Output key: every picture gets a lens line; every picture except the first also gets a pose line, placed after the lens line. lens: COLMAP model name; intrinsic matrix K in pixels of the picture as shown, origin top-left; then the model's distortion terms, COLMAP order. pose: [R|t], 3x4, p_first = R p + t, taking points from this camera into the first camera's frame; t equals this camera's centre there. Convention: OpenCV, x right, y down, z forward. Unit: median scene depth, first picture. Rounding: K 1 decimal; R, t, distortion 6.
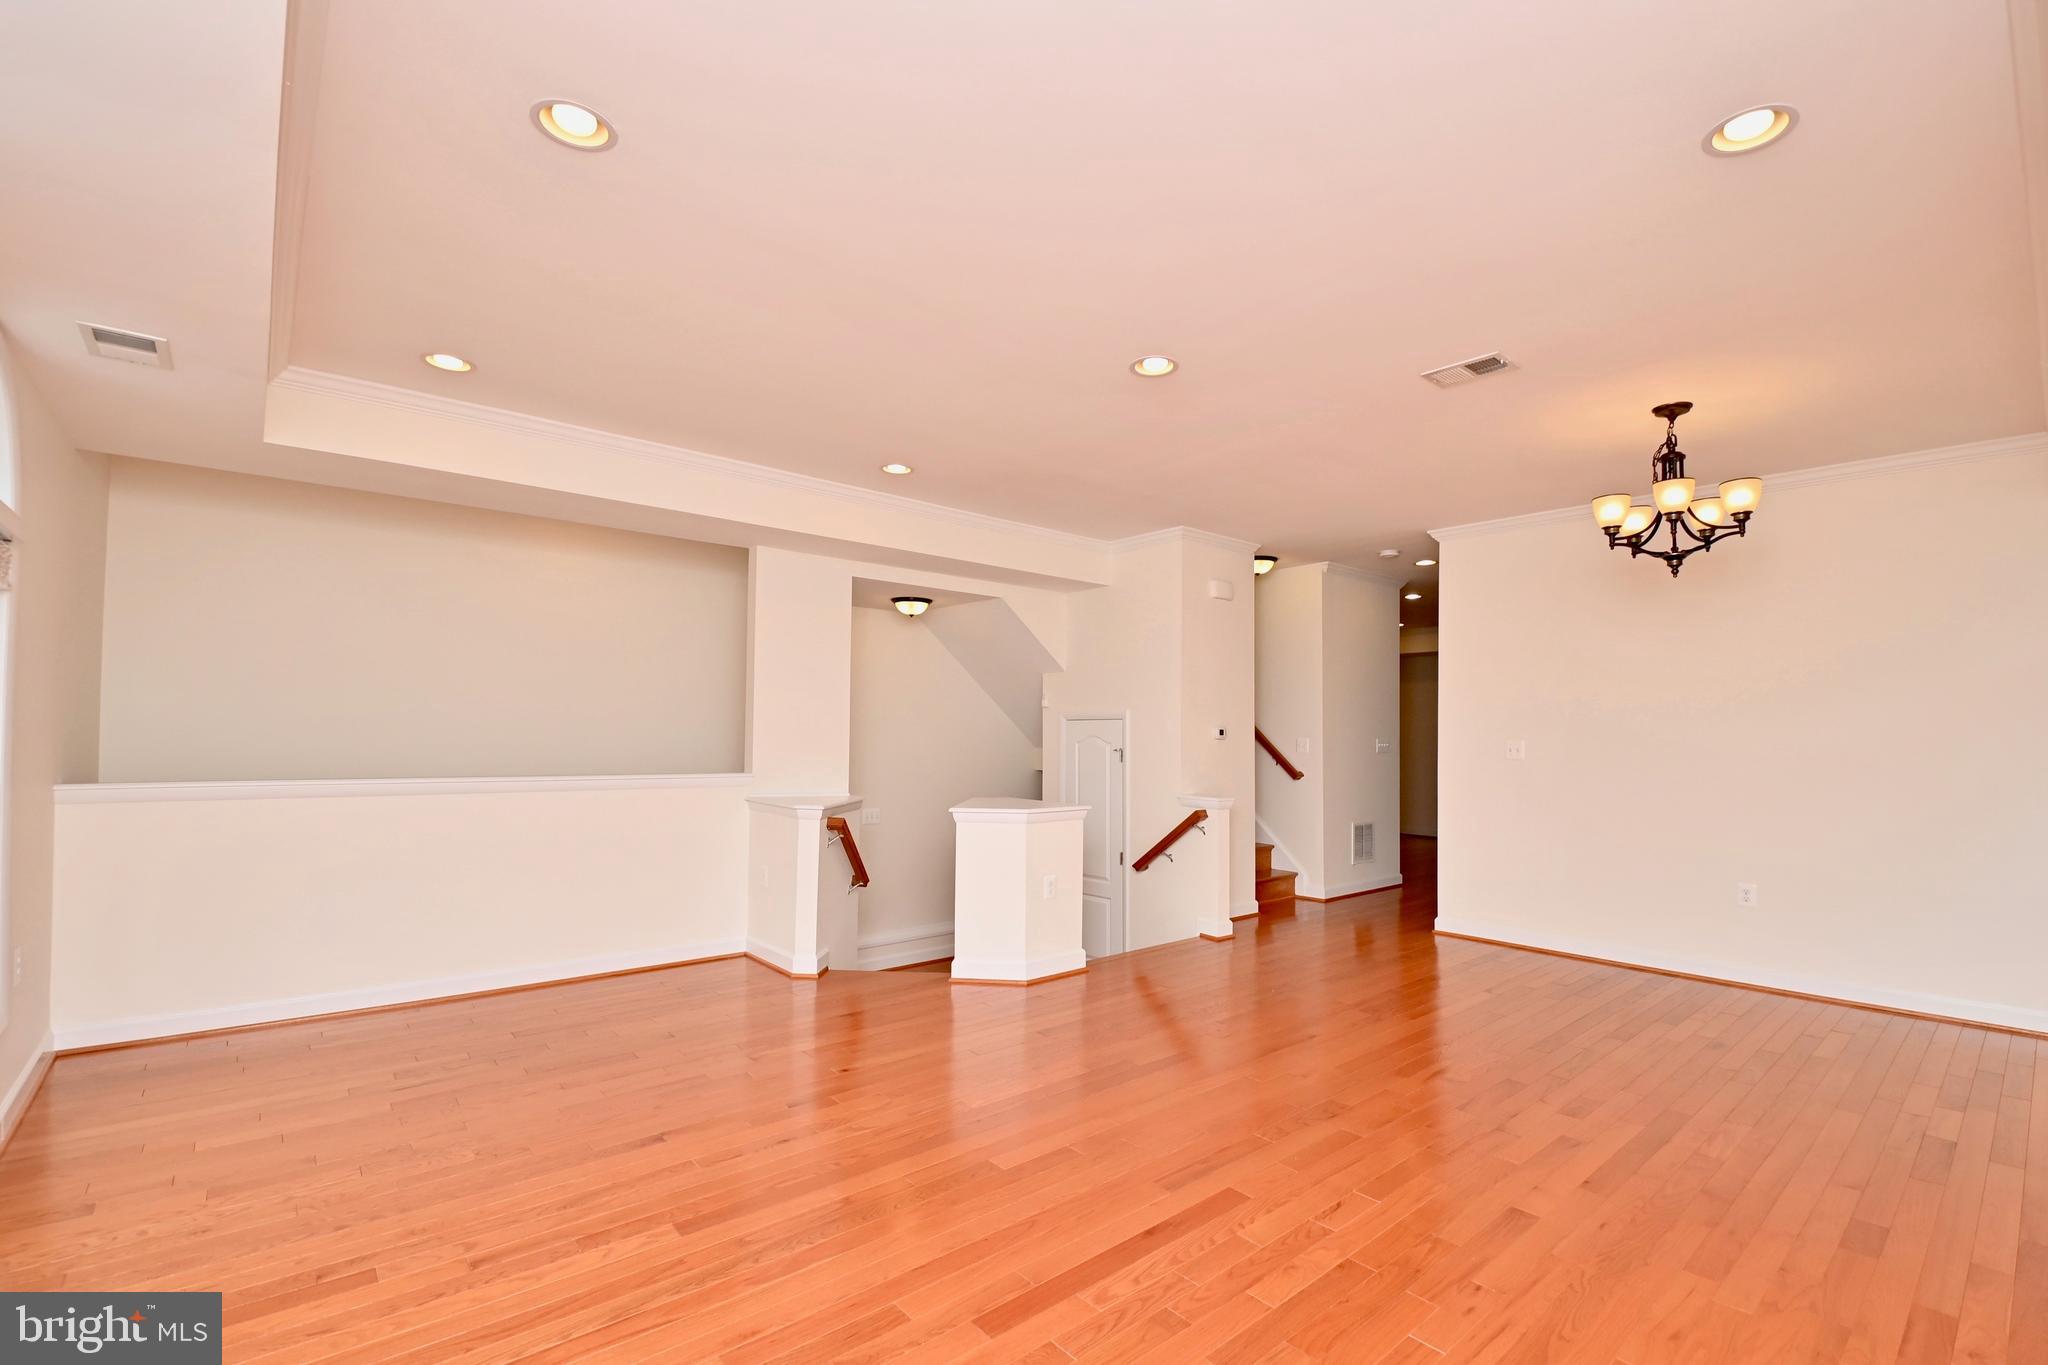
lens RADIAL K [[899.4, 0, 1039.0], [0, 899.4, 715.3], [0, 0, 1]] dist [0.015080, -0.020859]
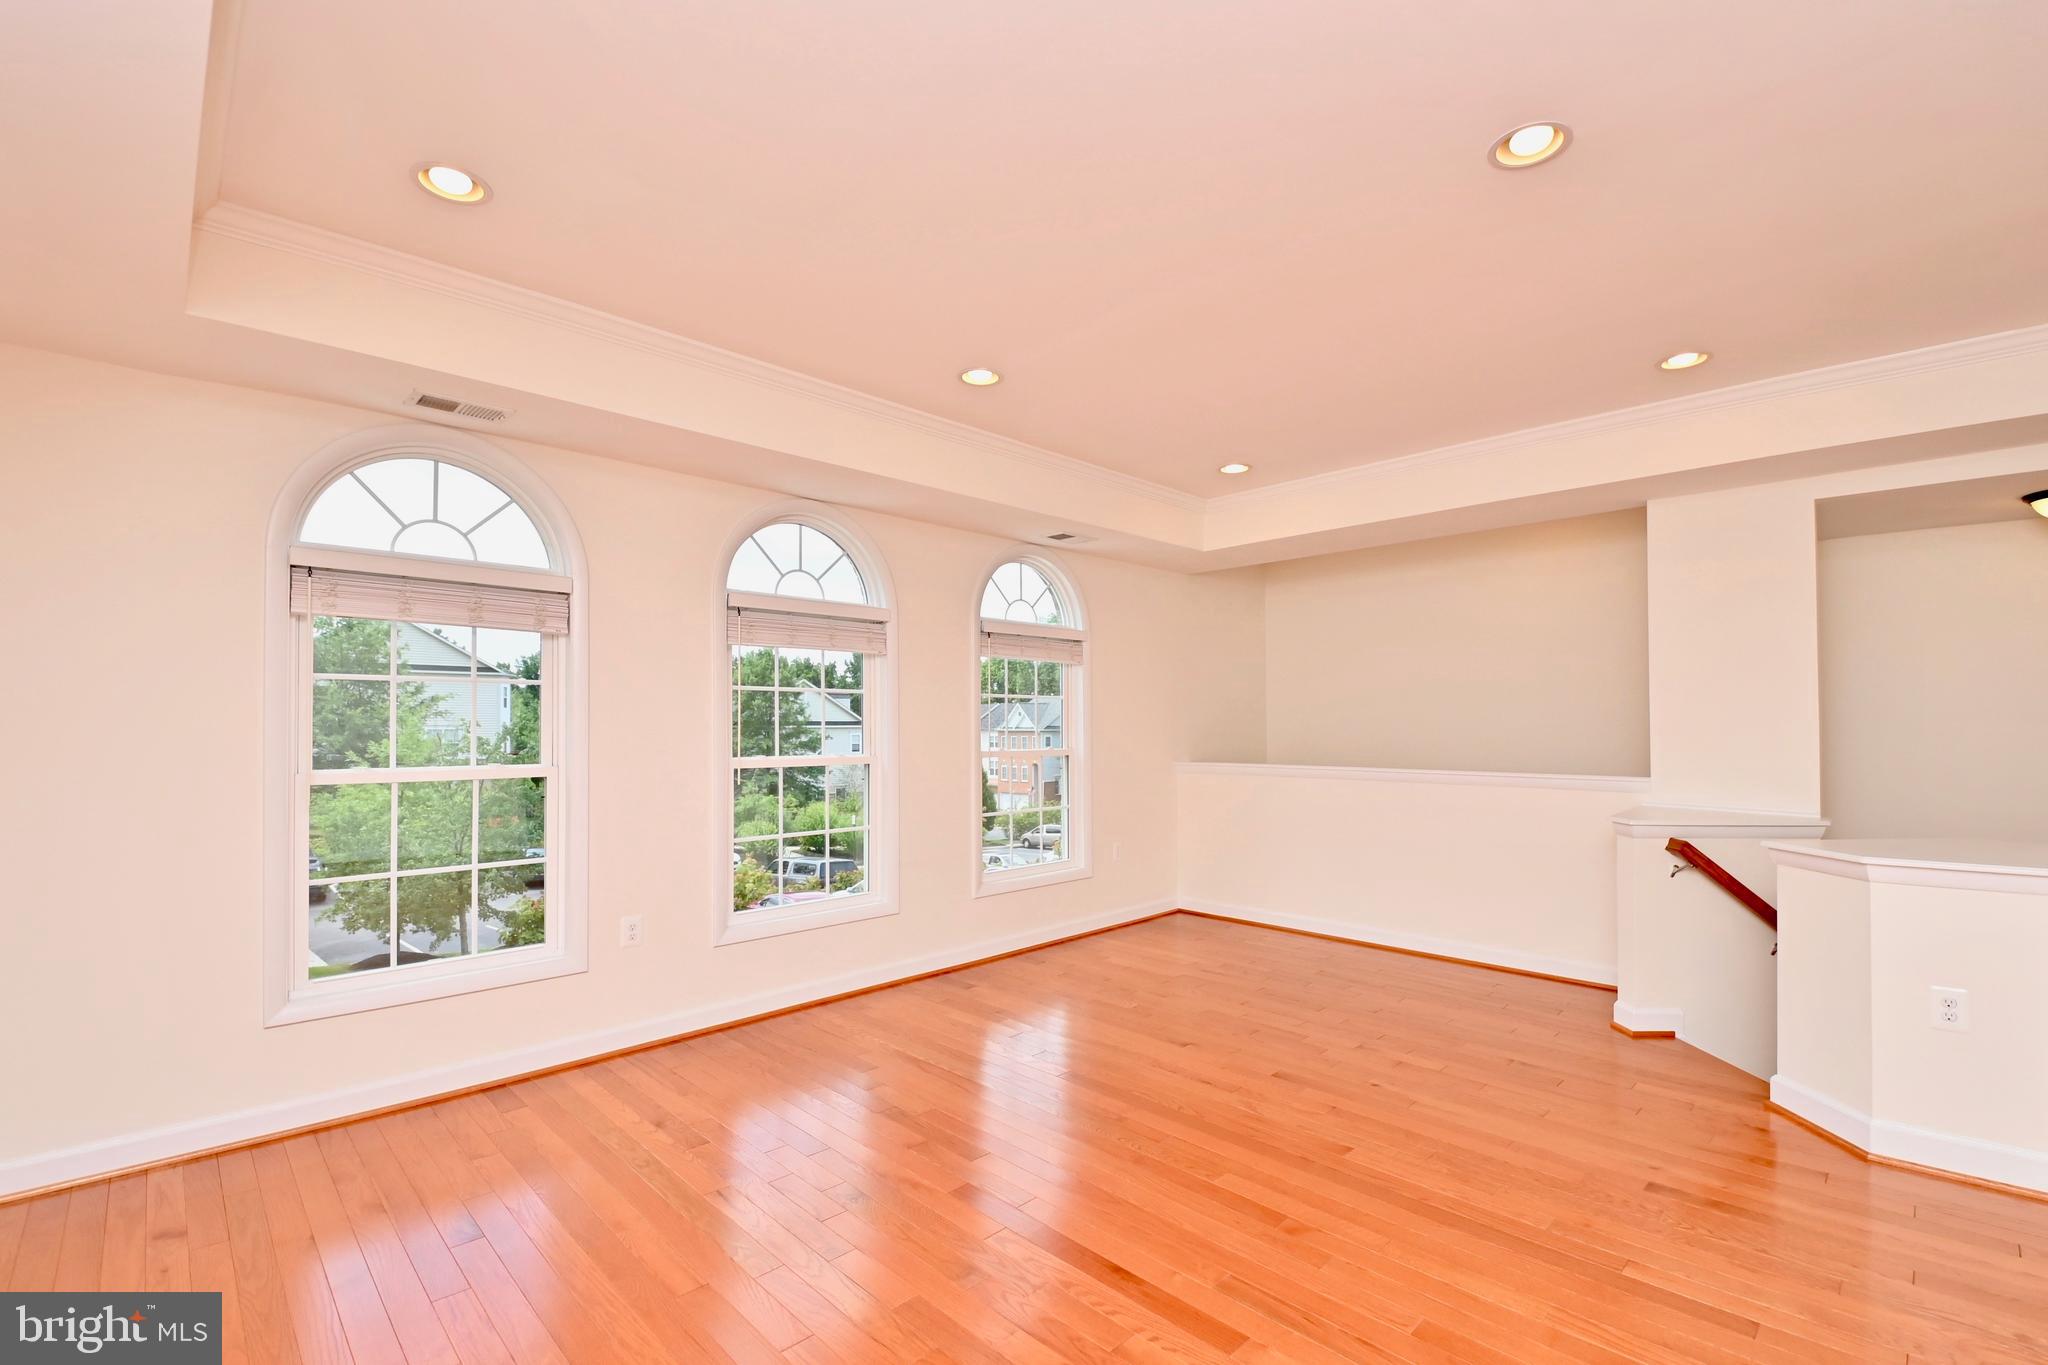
lens RADIAL K [[899.4, 0, 1039.0], [0, 899.4, 715.3], [0, 0, 1]] dist [0.015080, -0.020859]
pose [[0.062704, -0.023591, -0.997753, 0.712464], [0.027741, 0.999376, -0.021886, 0.015775], [0.997647, -0.026307, 0.063319, 0.592035]]
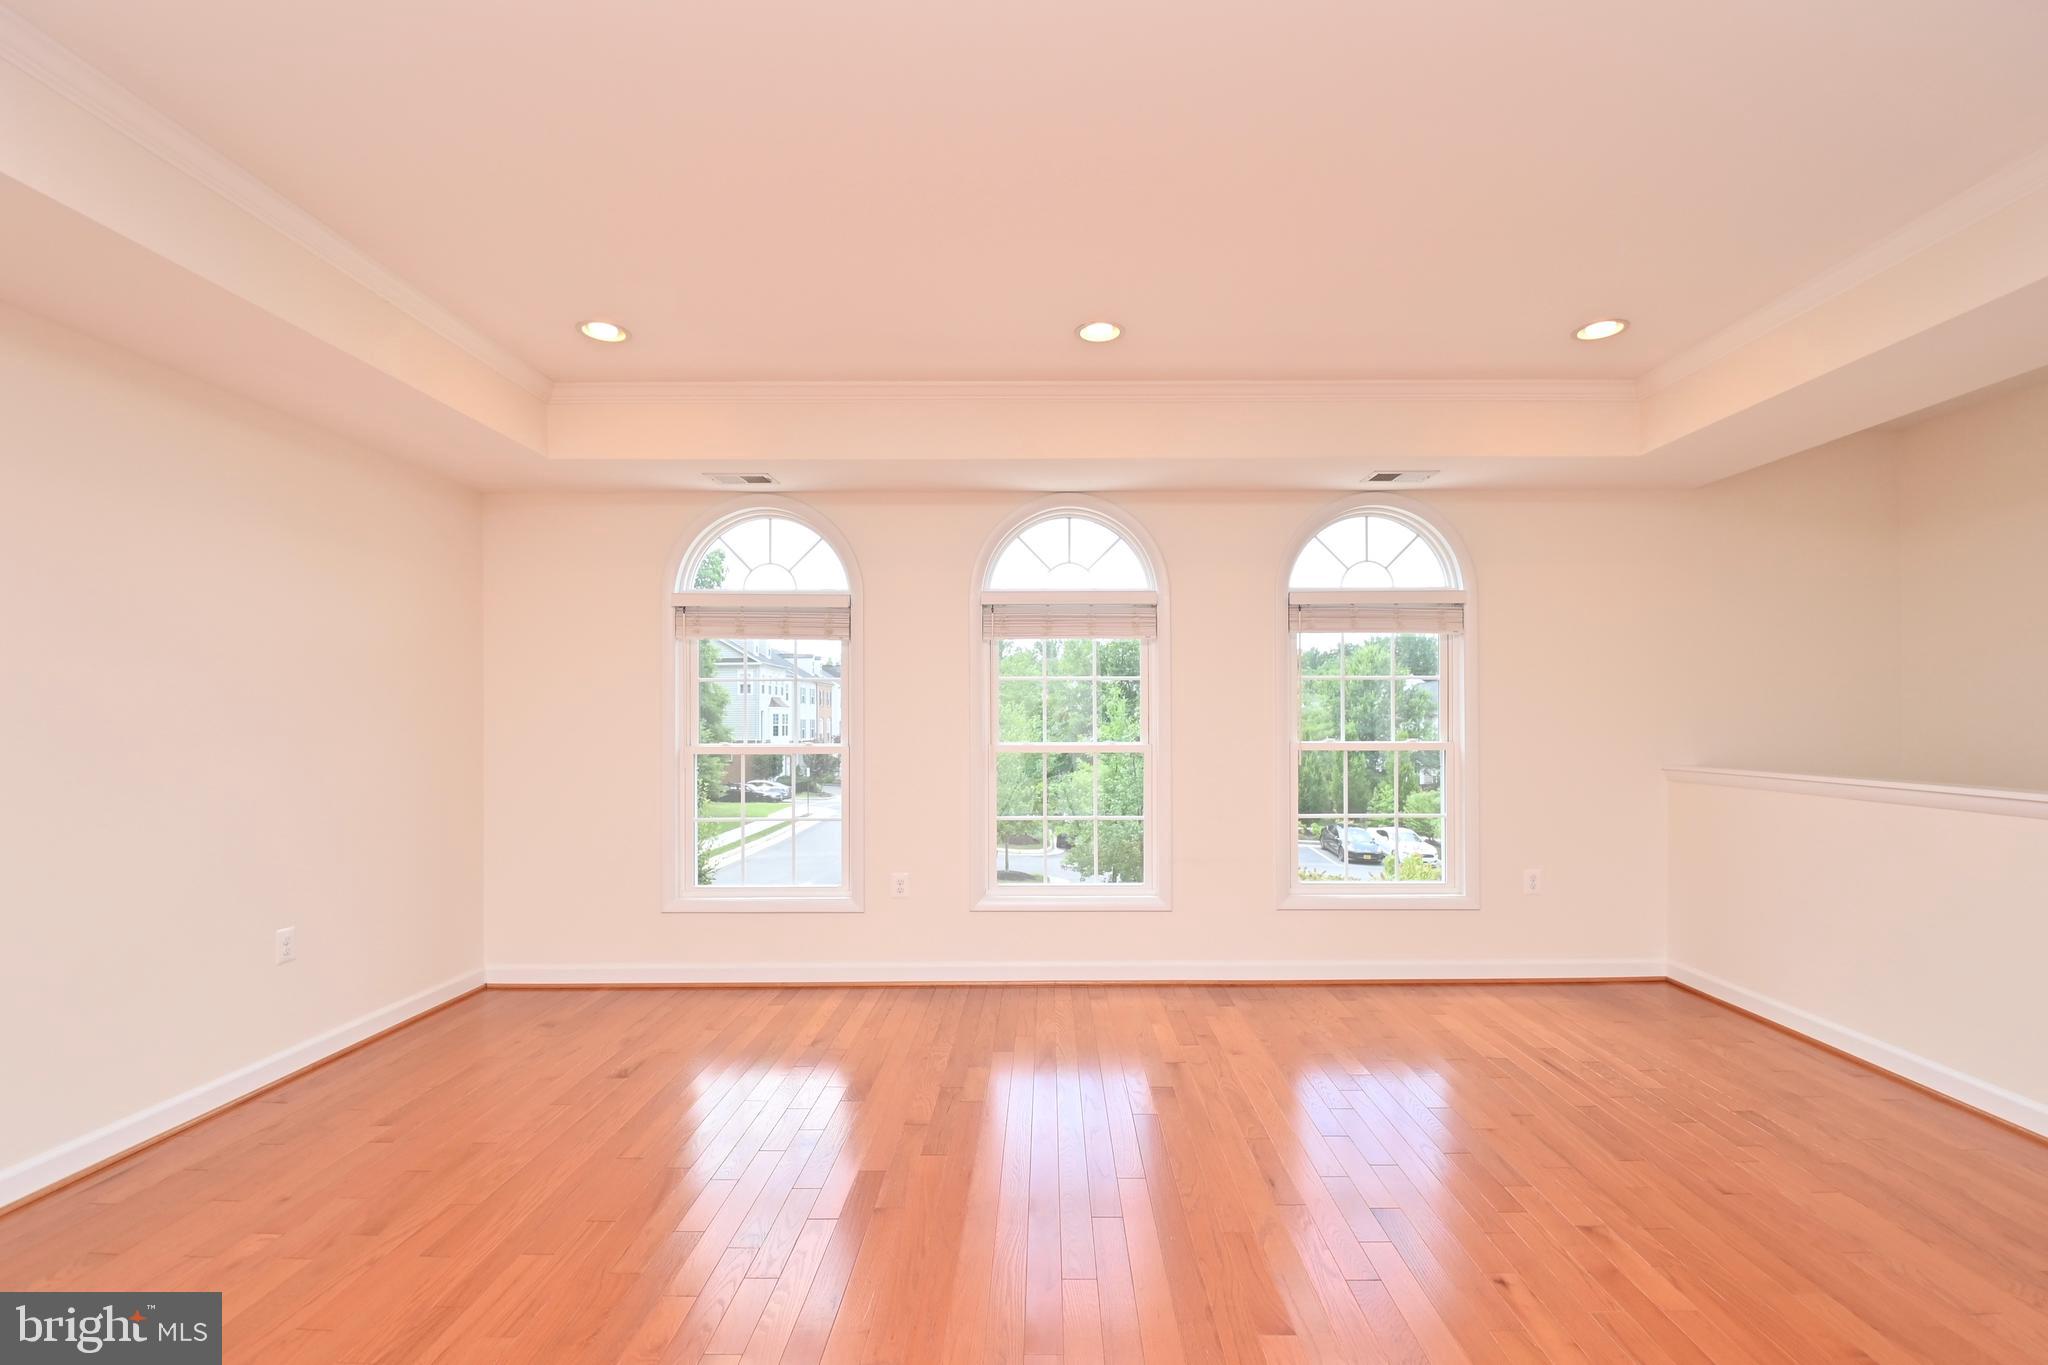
lens RADIAL K [[883.1, 0, 1037.5], [0, 883.1, 714.3], [0, 0, 1]] dist [0.013530, -0.020163]
pose [[-0.667164, -0.024352, -0.744513, 0.412330], [0.012450, 0.998961, -0.043831, 0.049906], [0.744807, -0.038511, -0.666168, 1.157191]]
